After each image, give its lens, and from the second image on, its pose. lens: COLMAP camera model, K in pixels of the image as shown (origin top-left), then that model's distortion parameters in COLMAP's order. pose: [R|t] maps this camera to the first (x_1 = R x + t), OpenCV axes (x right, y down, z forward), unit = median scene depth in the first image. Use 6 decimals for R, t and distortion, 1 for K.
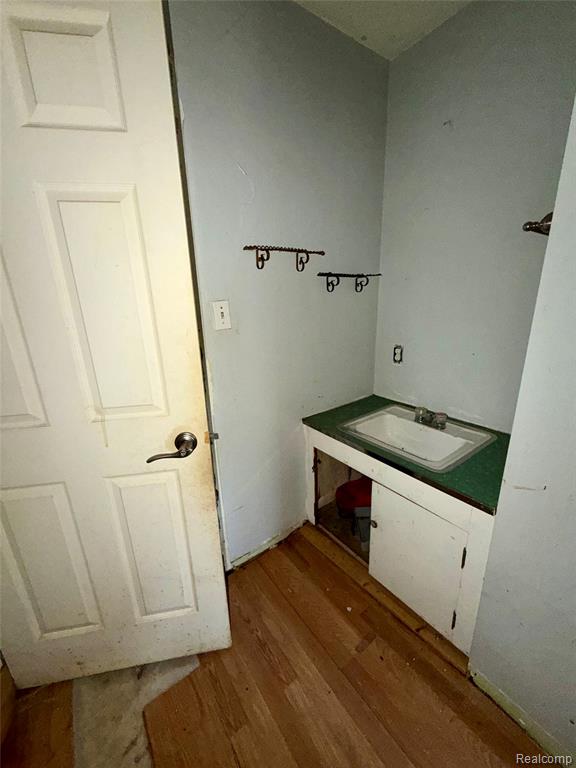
lens RADIAL K [[307.1, 0, 286.0], [0, 307.1, 382.8], [0, 0, 1]] dist [0.000337, 0.000180]
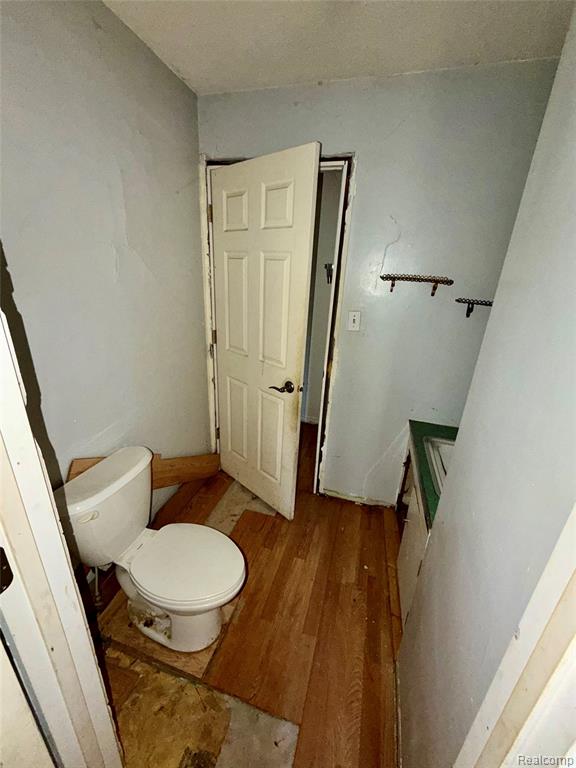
lens RADIAL K [[307.1, 0, 286.0], [0, 307.1, 382.8], [0, 0, 1]] dist [0.000337, 0.000180]
pose [[0.602390, 0.332225, -0.725777, 0.755956], [-0.291151, 0.938073, 0.187751, -0.127967], [0.743207, 0.098212, 0.661813, -0.169295]]
